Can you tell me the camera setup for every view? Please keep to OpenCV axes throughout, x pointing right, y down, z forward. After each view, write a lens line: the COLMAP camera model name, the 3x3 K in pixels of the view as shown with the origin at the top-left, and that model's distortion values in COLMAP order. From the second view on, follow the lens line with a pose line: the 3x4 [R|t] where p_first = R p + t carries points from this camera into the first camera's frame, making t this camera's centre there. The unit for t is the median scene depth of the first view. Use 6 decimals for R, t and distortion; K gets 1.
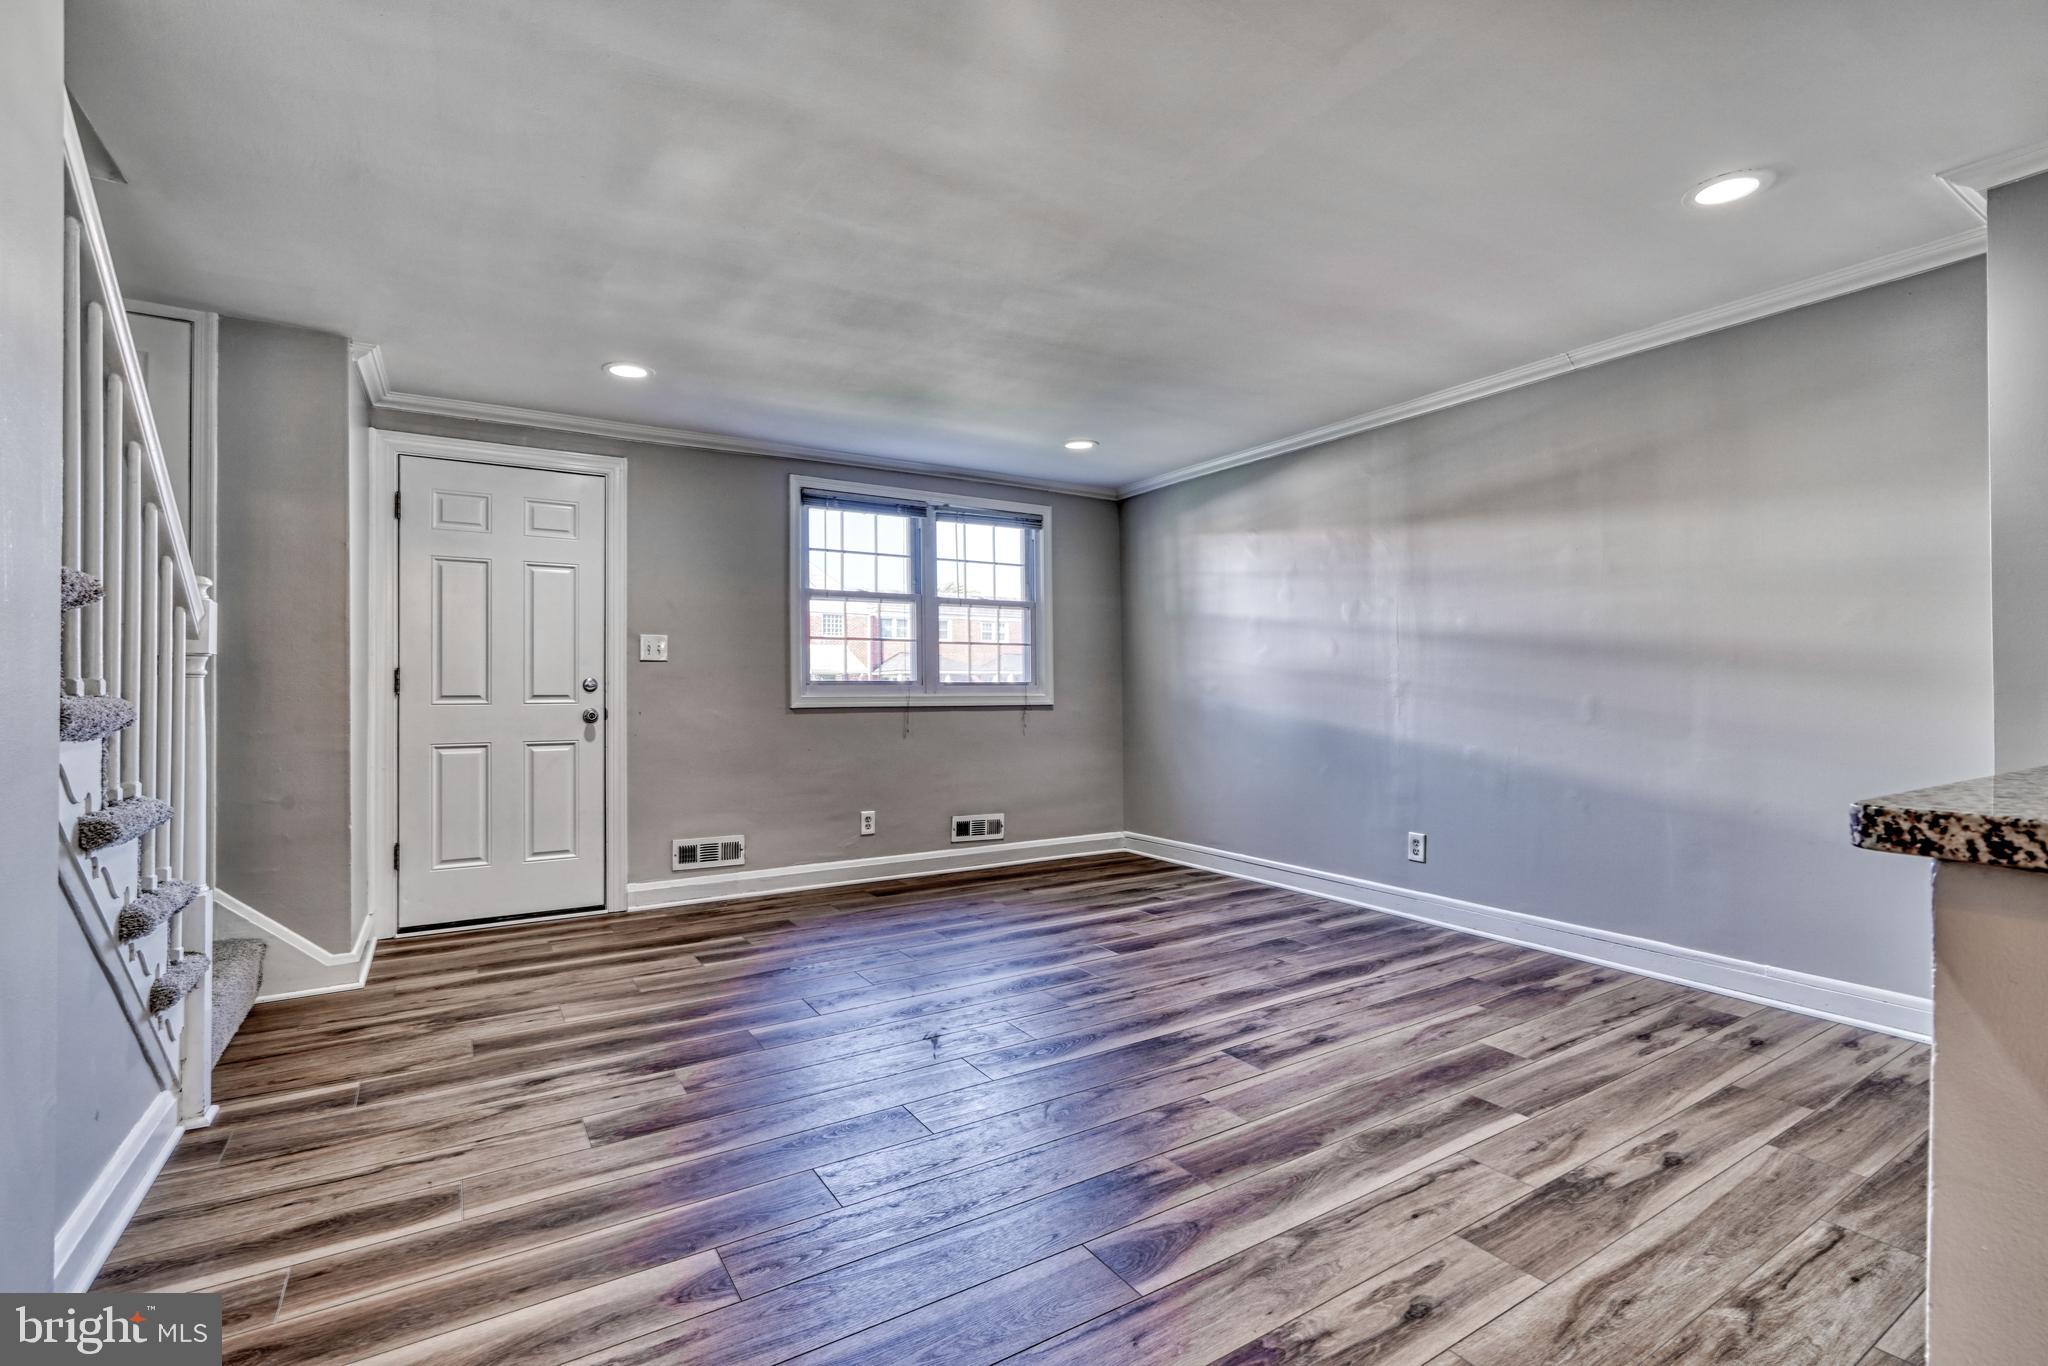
lens RADIAL K [[933.2, 0, 1050.9], [0, 933.2, 680.9], [0, 0, 1]] dist [0.046569, 0.000167]
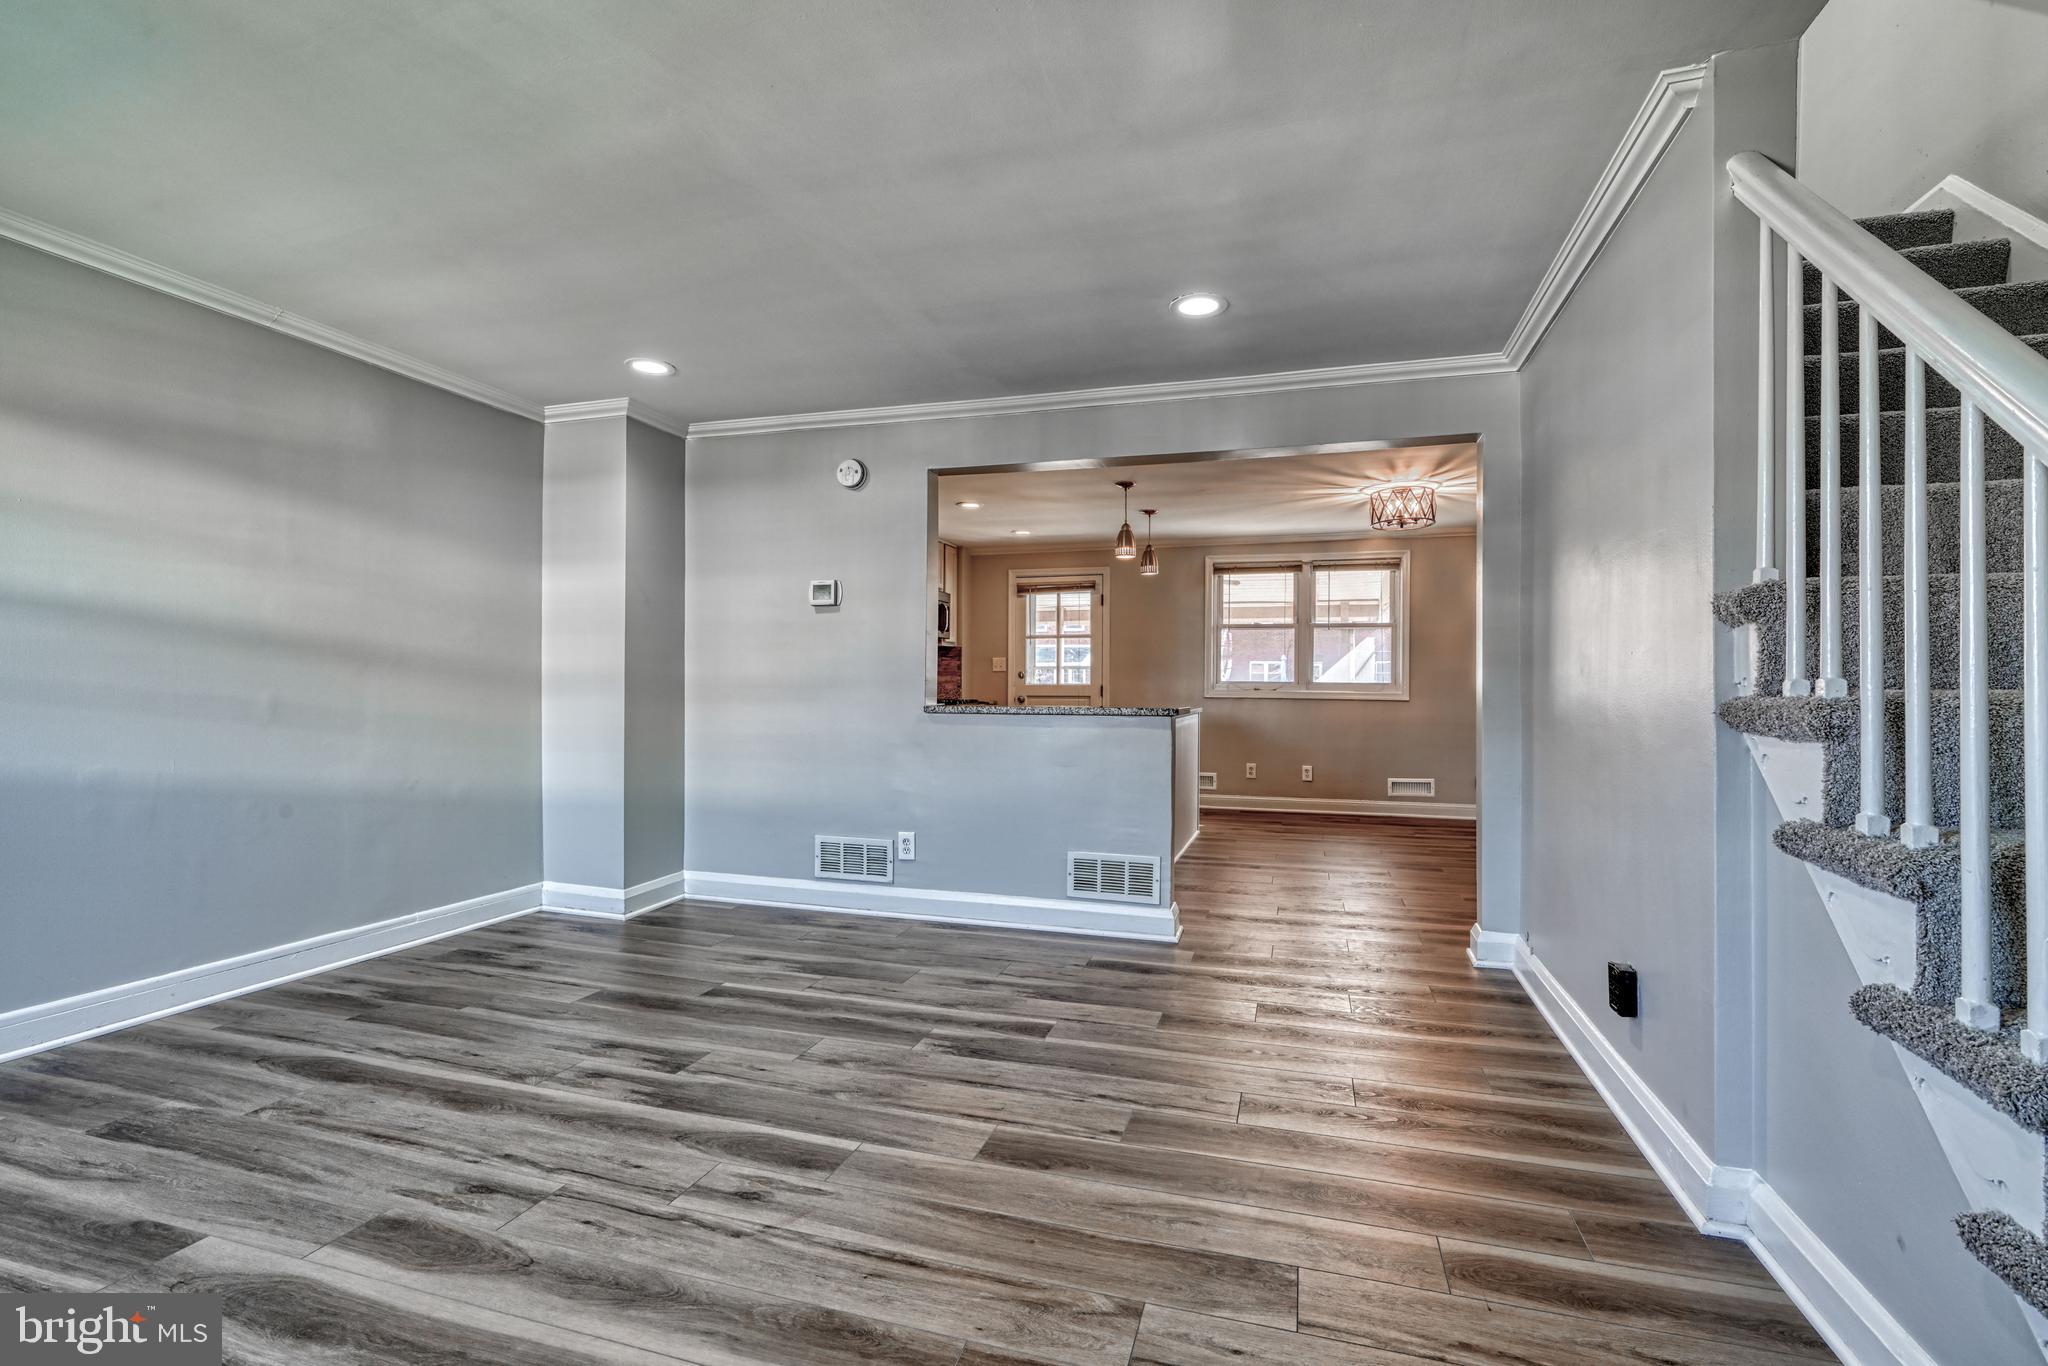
lens RADIAL K [[919.0, 0, 1030.4], [0, 919.0, 665.6], [0, 0, 1]] dist [-0.002388, 0.000811]
pose [[-0.632620, 0.020419, 0.774193, -0.608025], [-0.009771, 0.999362, -0.034342, 0.014367], [-0.774400, -0.029290, -0.632017, 1.061262]]
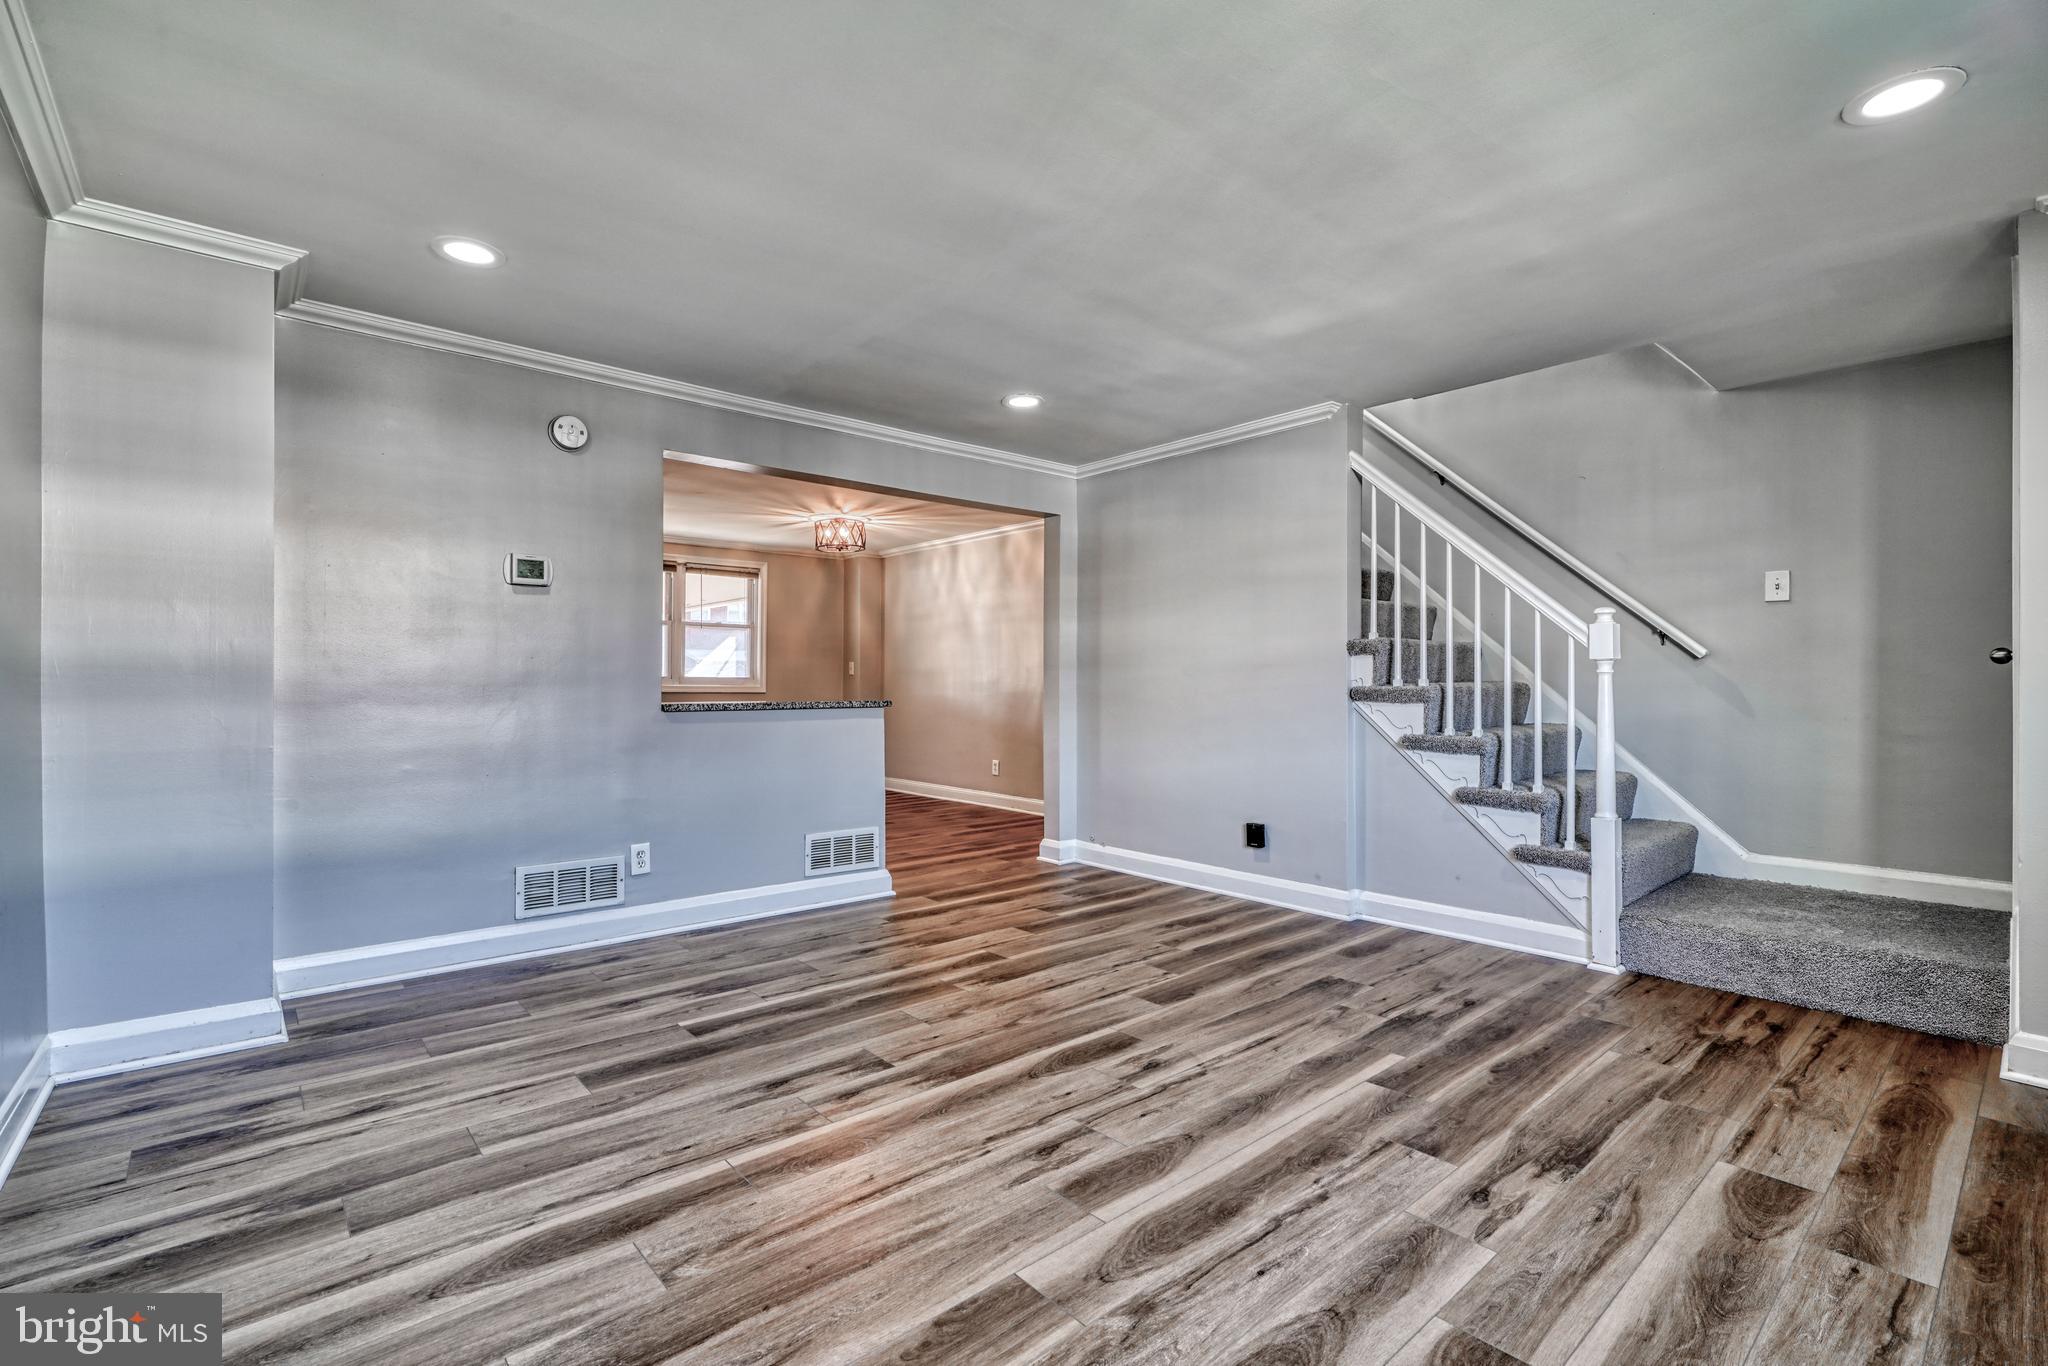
lens RADIAL K [[902.4, 0, 1014.3], [0, 902.4, 690.4], [0, 0, 1]] dist [-0.003778, 0.000837]
pose [[-0.993277, 0.003033, -0.115721, 0.133211], [0.003117, 0.999995, -0.000543, 0.011280], [0.115719, -0.000900, -0.993282, 1.551737]]
